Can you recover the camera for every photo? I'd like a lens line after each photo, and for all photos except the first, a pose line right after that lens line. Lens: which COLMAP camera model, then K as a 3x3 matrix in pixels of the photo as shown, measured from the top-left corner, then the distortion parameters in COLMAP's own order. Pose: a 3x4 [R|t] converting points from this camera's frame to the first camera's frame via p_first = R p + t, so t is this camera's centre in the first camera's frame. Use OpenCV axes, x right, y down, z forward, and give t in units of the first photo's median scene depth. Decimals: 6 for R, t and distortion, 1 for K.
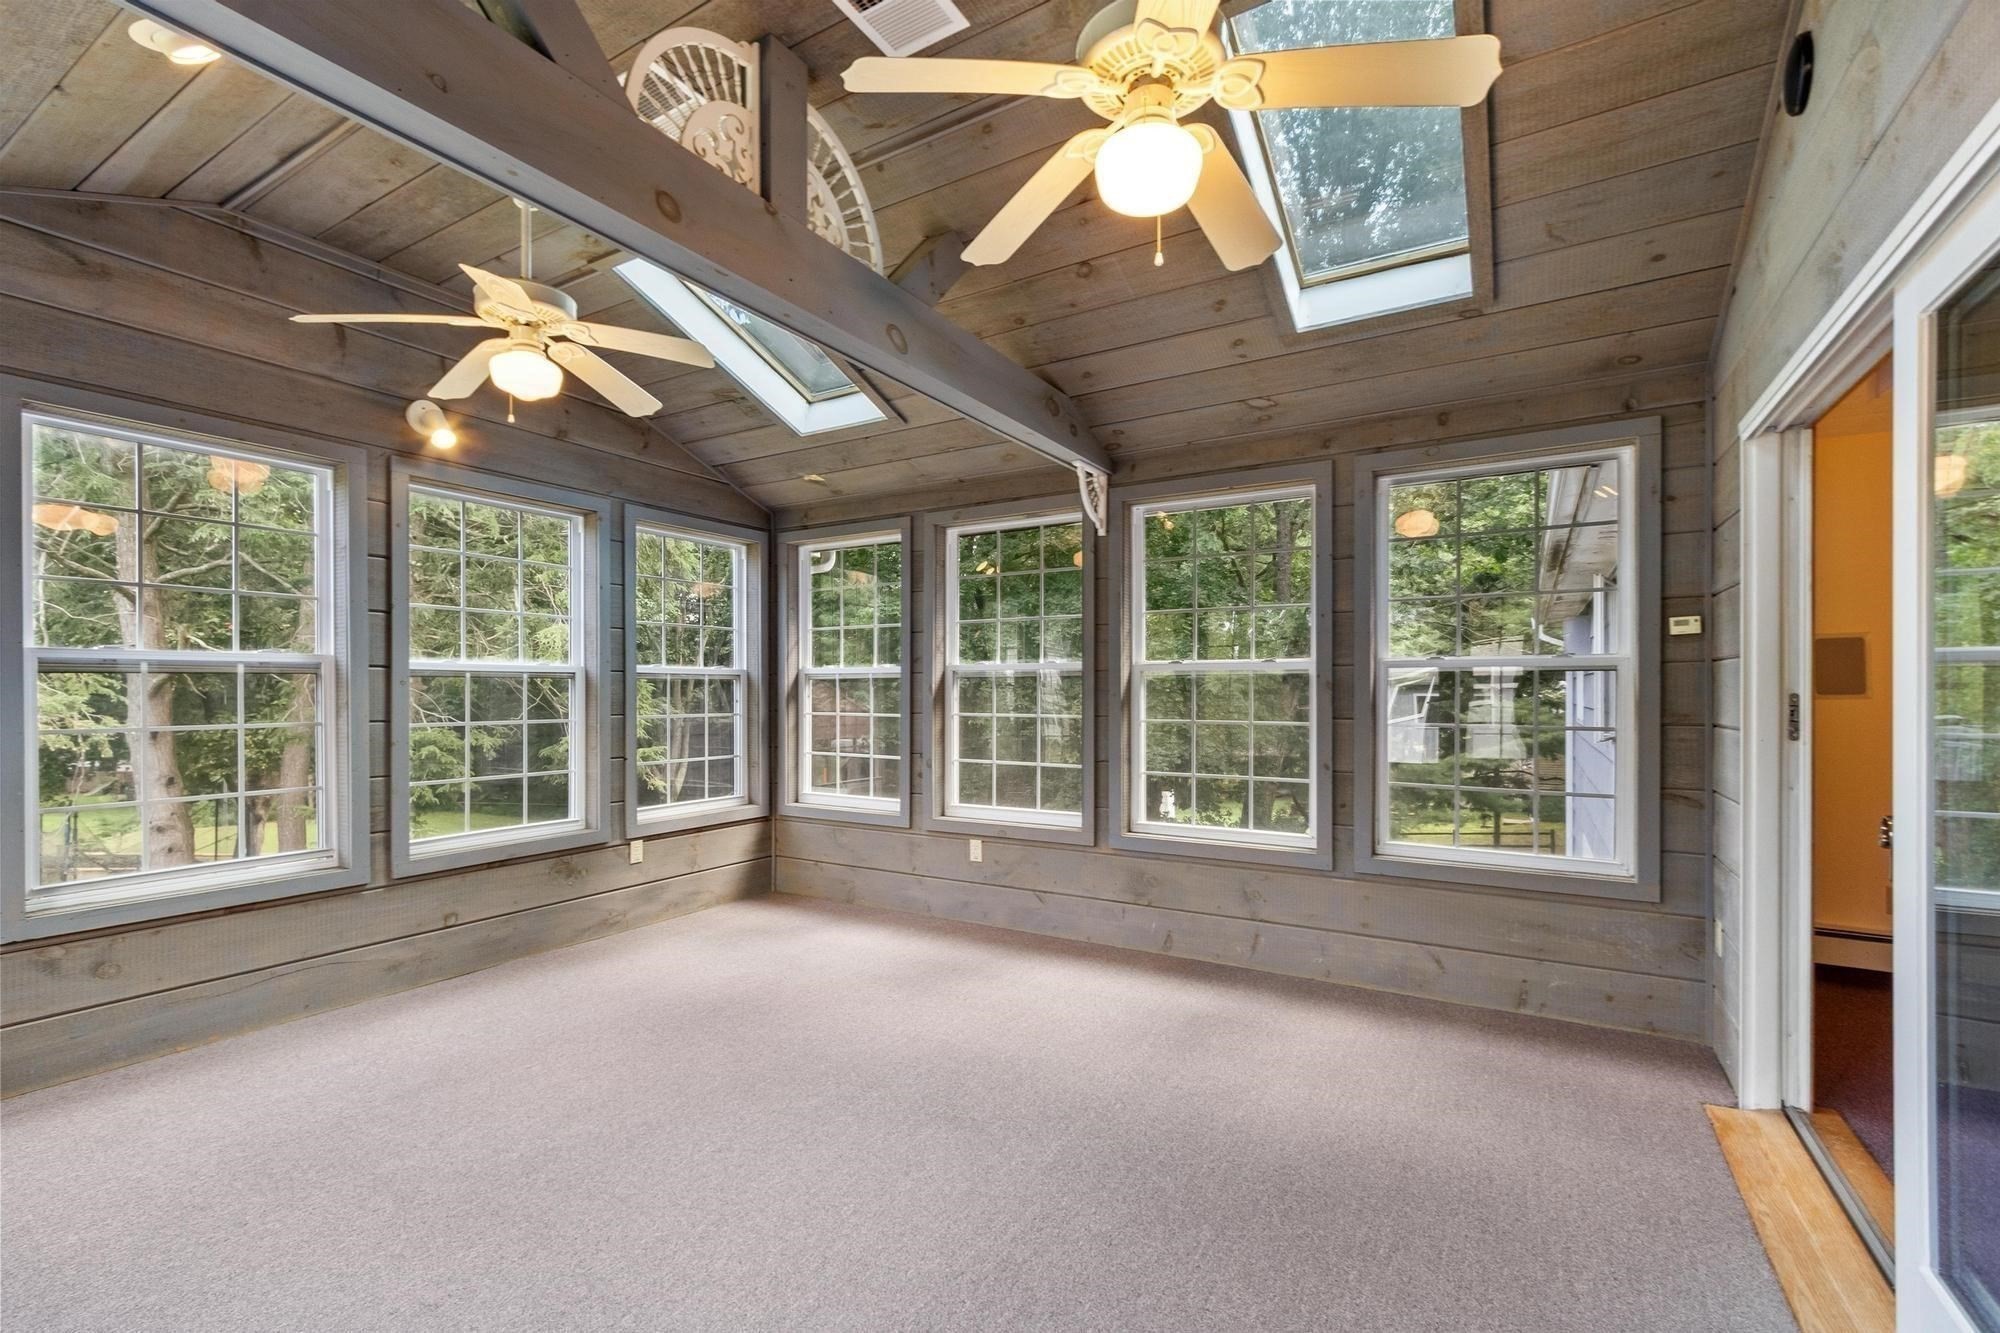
lens RADIAL K [[883.4, 0, 976.7], [0, 883.4, 691.1], [0, 0, 1]] dist [0.002438, 0.000714]
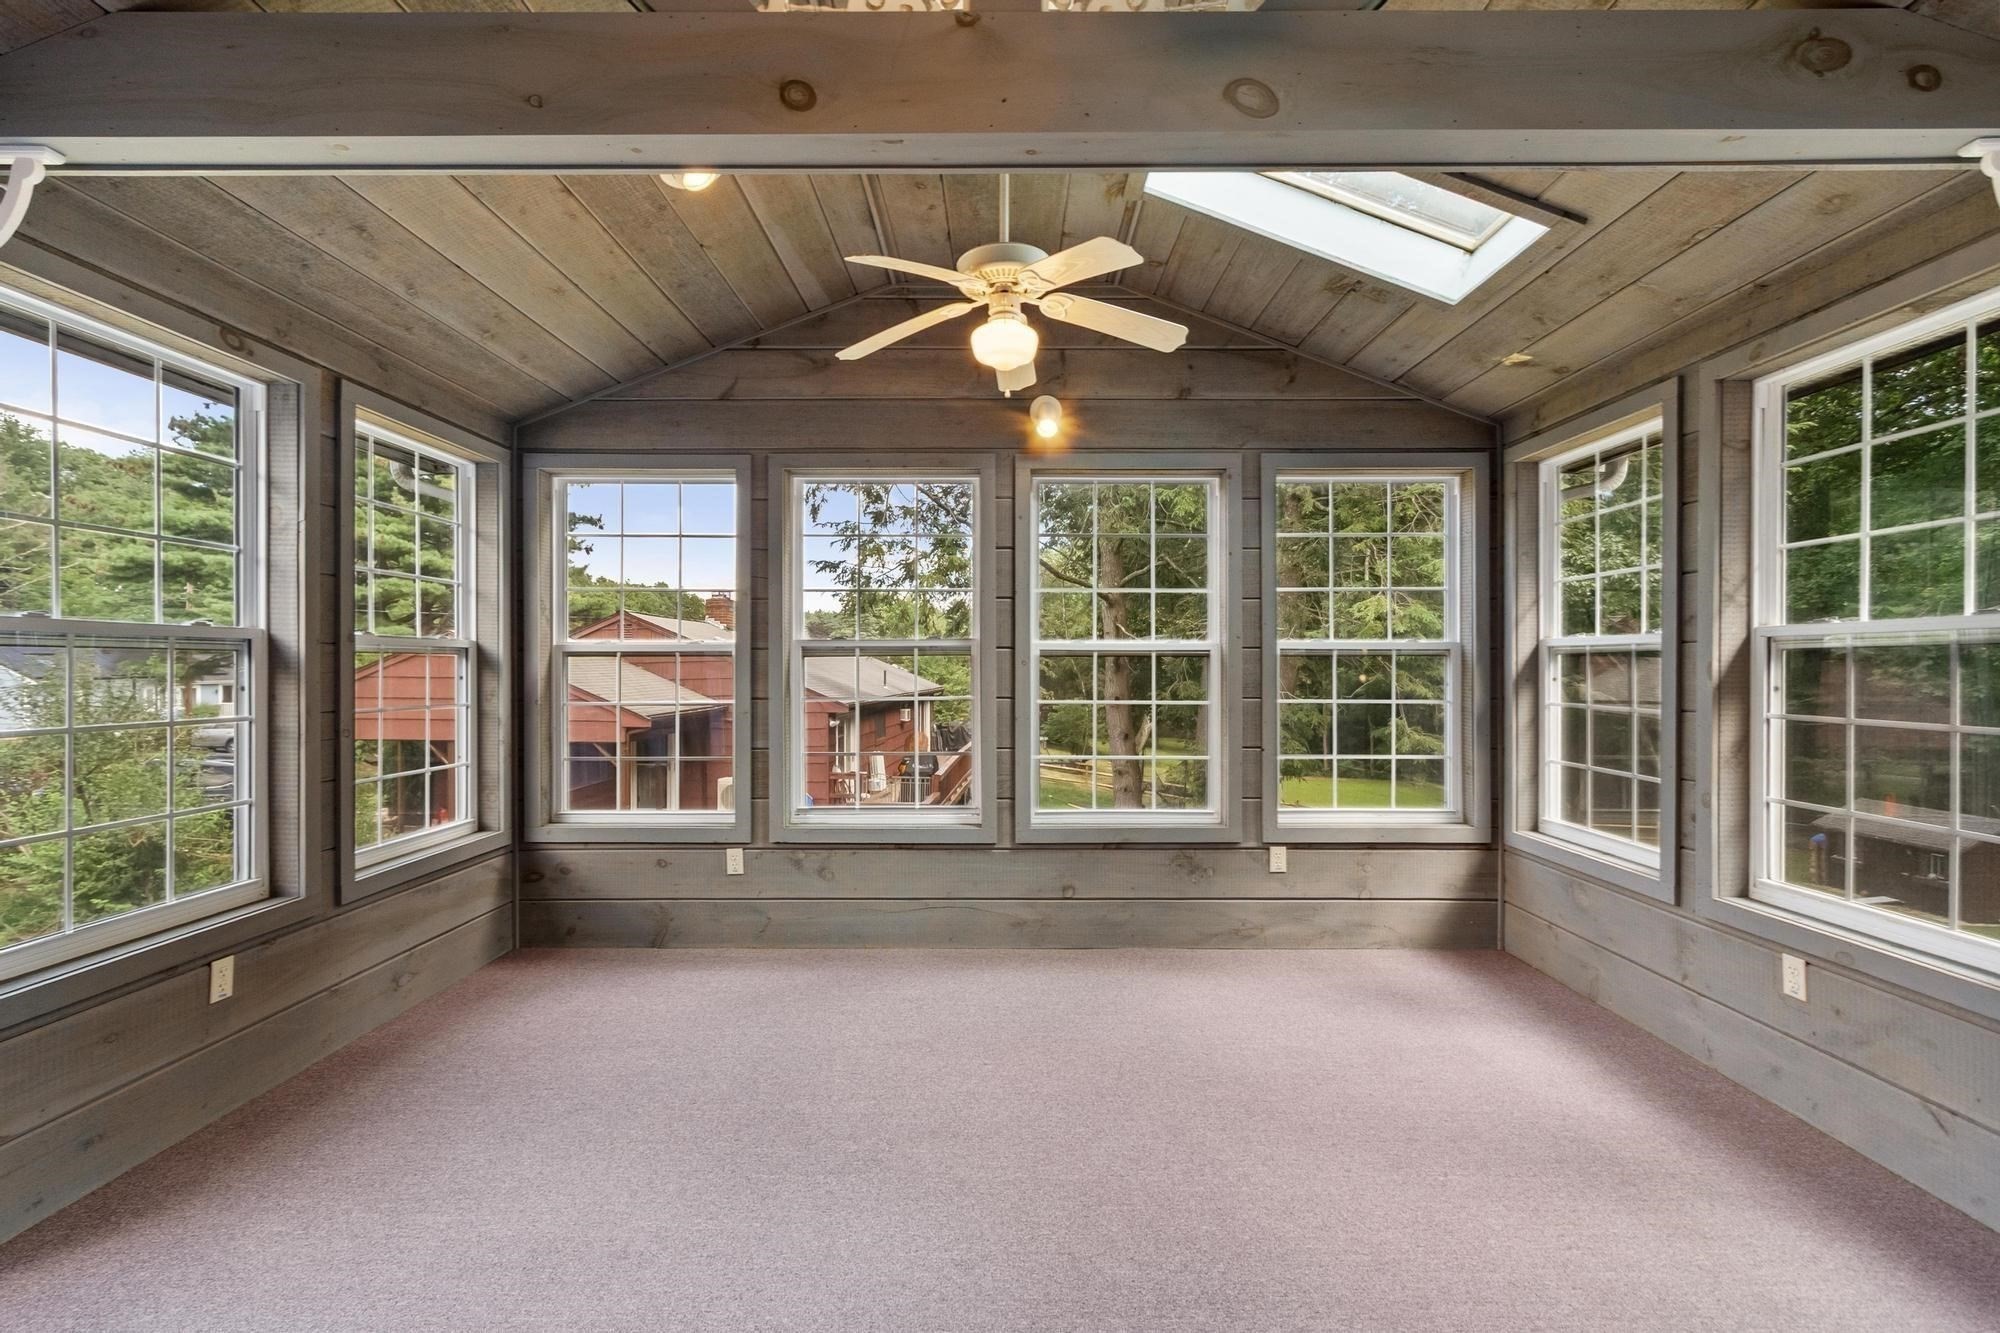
lens RADIAL K [[892.7, 0, 1000.0], [0, 892.7, 666.5], [0, 0, 1]] dist [0.000213, 0.000286]
pose [[0.521355, 0.001716, -0.853338, 0.214796], [-0.001862, 0.999998, 0.000874, -0.004643], [0.853338, 0.001133, 0.521357, 0.330681]]
